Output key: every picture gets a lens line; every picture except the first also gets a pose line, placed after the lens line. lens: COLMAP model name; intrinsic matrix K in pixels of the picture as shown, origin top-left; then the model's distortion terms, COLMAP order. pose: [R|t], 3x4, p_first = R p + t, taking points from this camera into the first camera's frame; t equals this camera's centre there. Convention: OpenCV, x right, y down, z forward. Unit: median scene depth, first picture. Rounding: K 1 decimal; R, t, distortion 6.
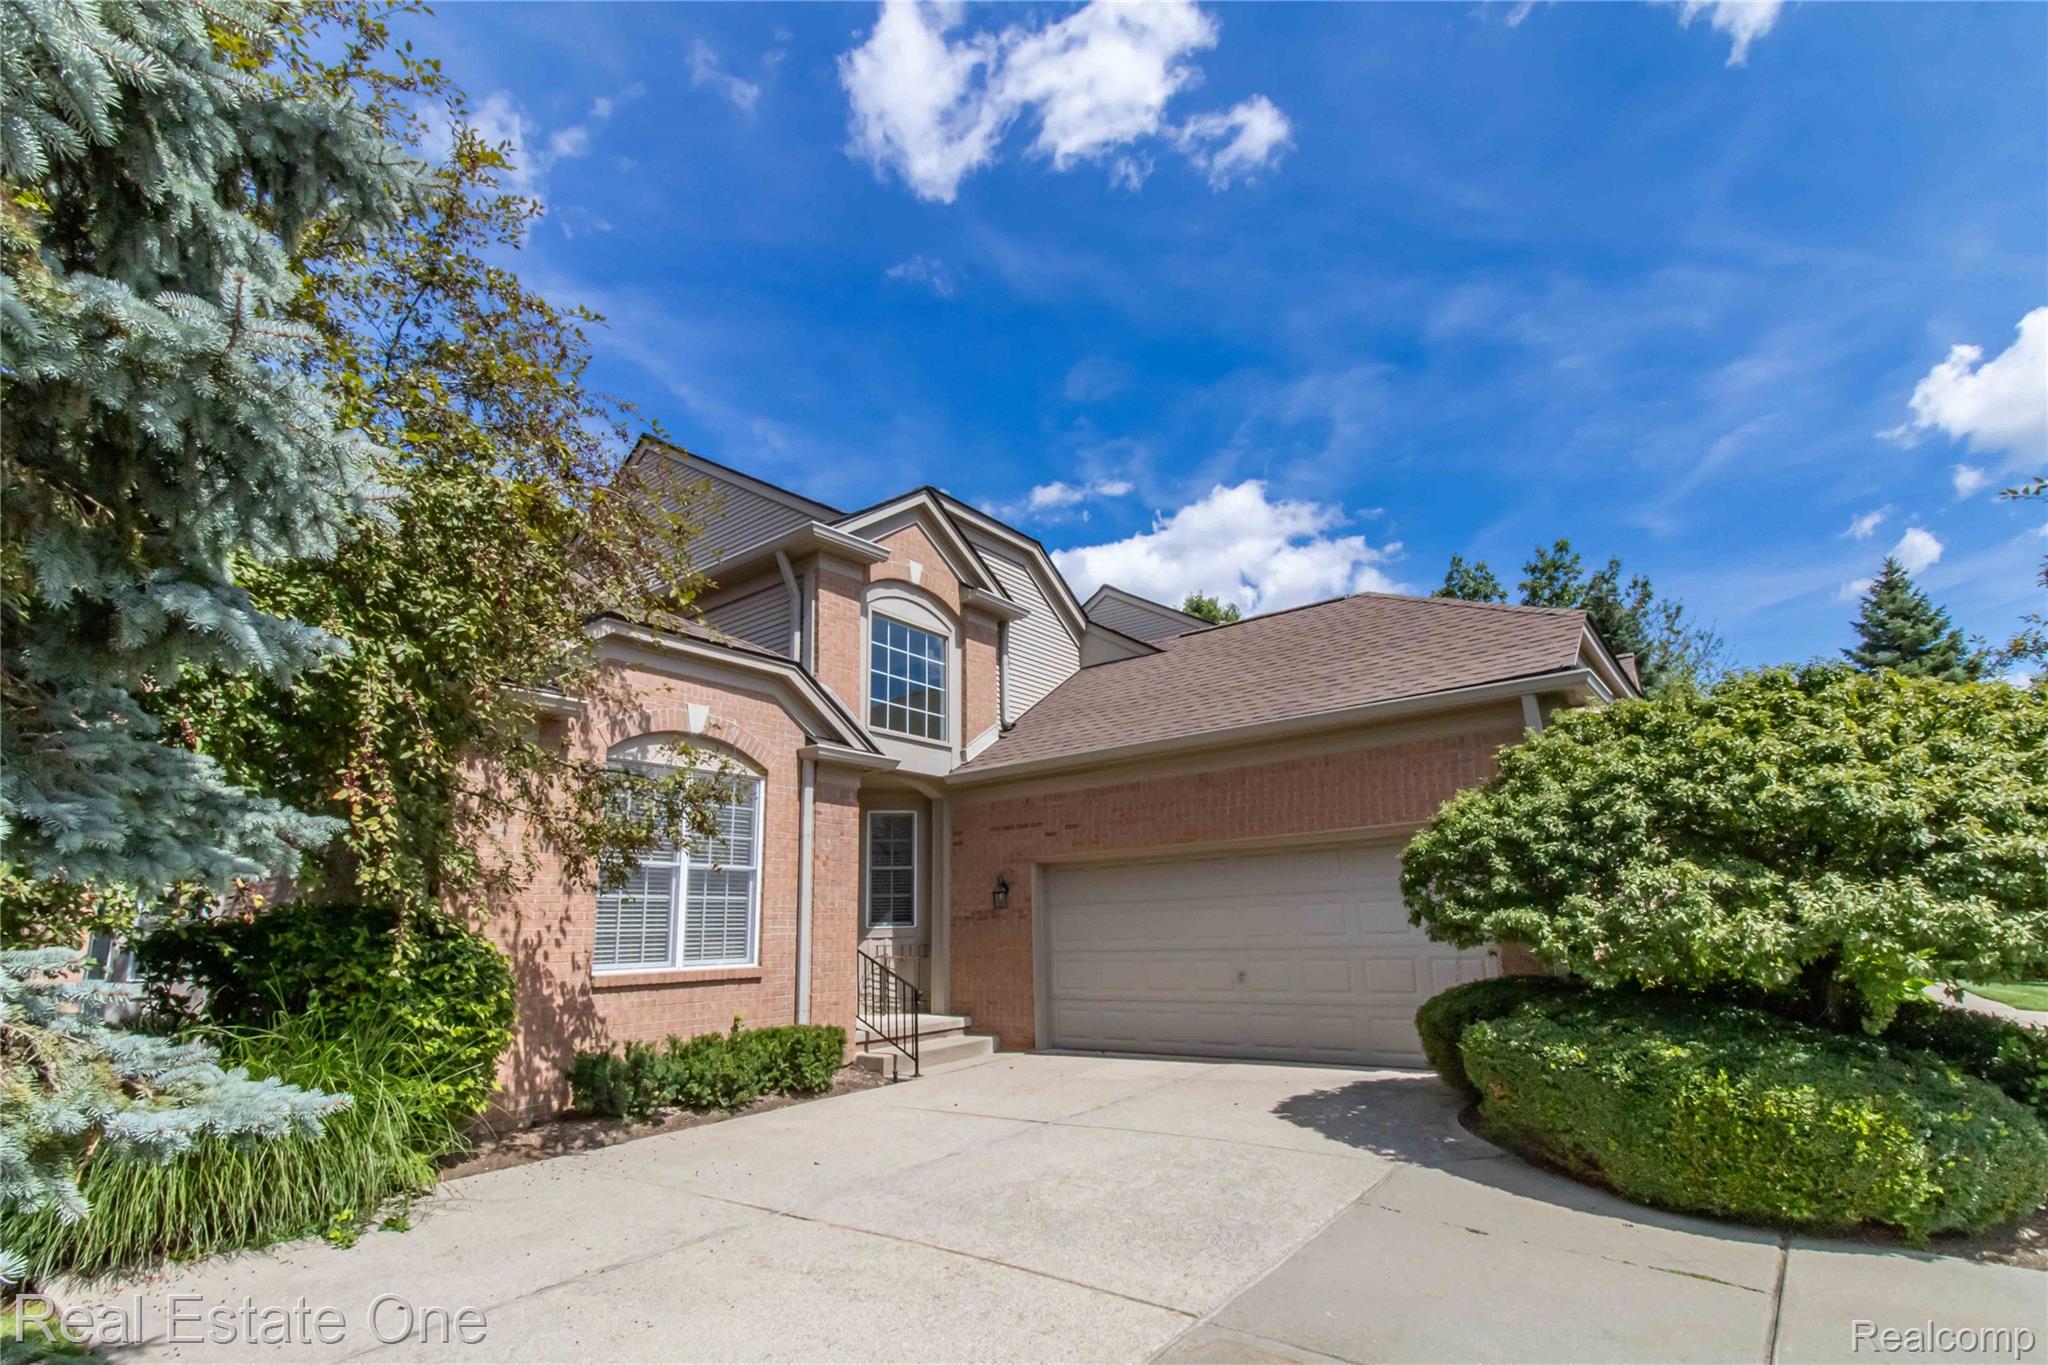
lens RADIAL K [[955.4, 0, 1035.0], [0, 955.4, 702.2], [0, 0, 1]] dist [0.009818, 0.000410]
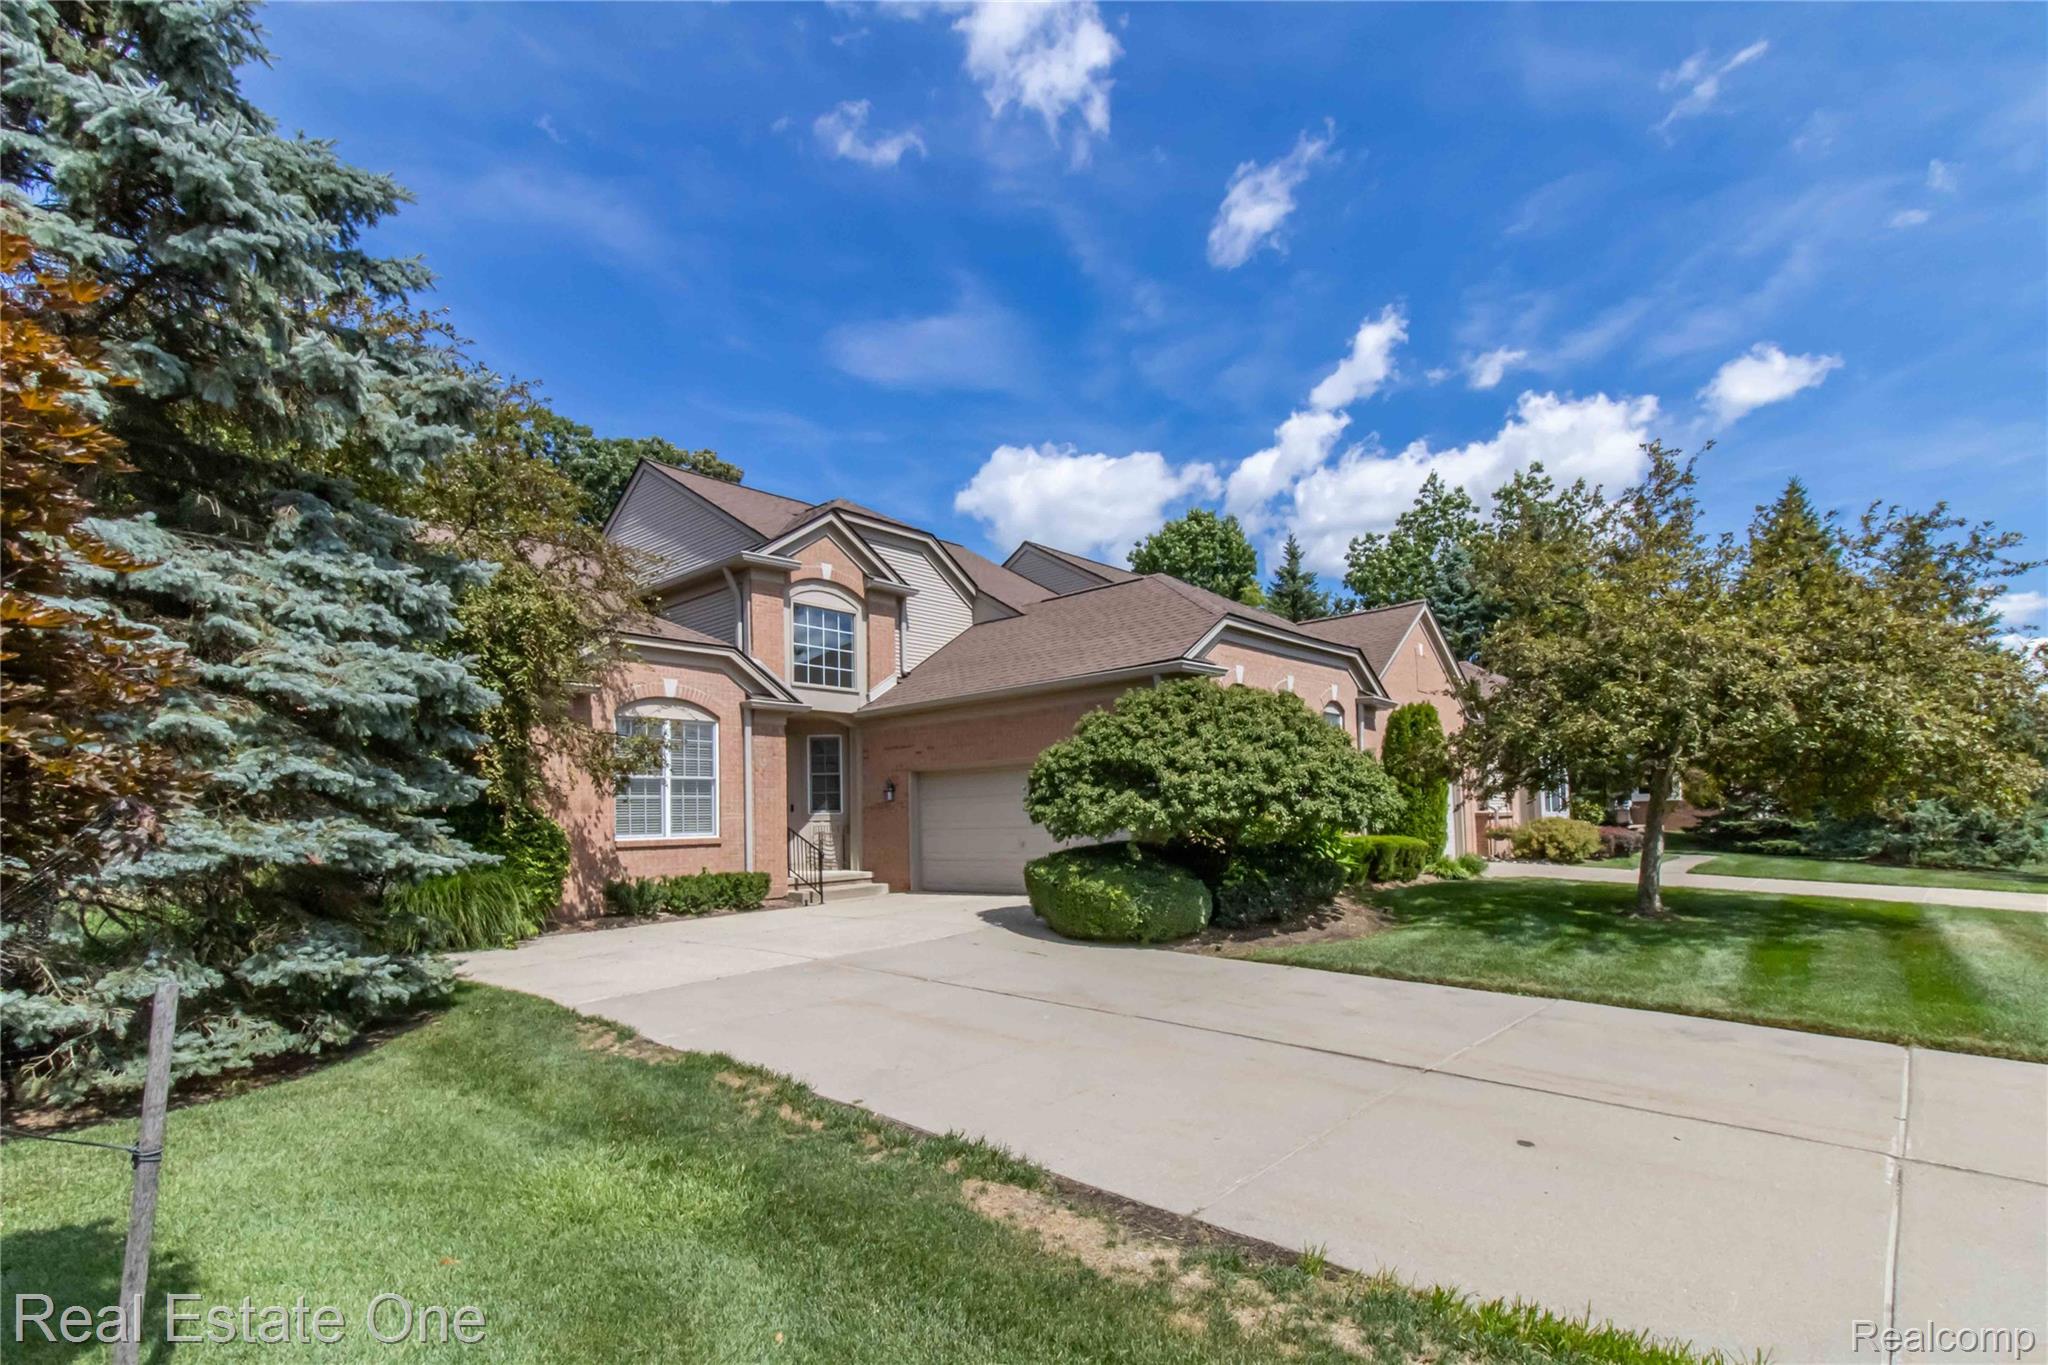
lens RADIAL K [[947.8, 0, 1032.0], [0, 947.8, 741.3], [0, 0, 1]] dist [0.002661, 0.000099]
pose [[0.997832, -0.006412, -0.065507, 0.309204], [0.016625, 0.987526, 0.156576, -0.115281], [0.063686, -0.157326, 0.985491, -0.473730]]
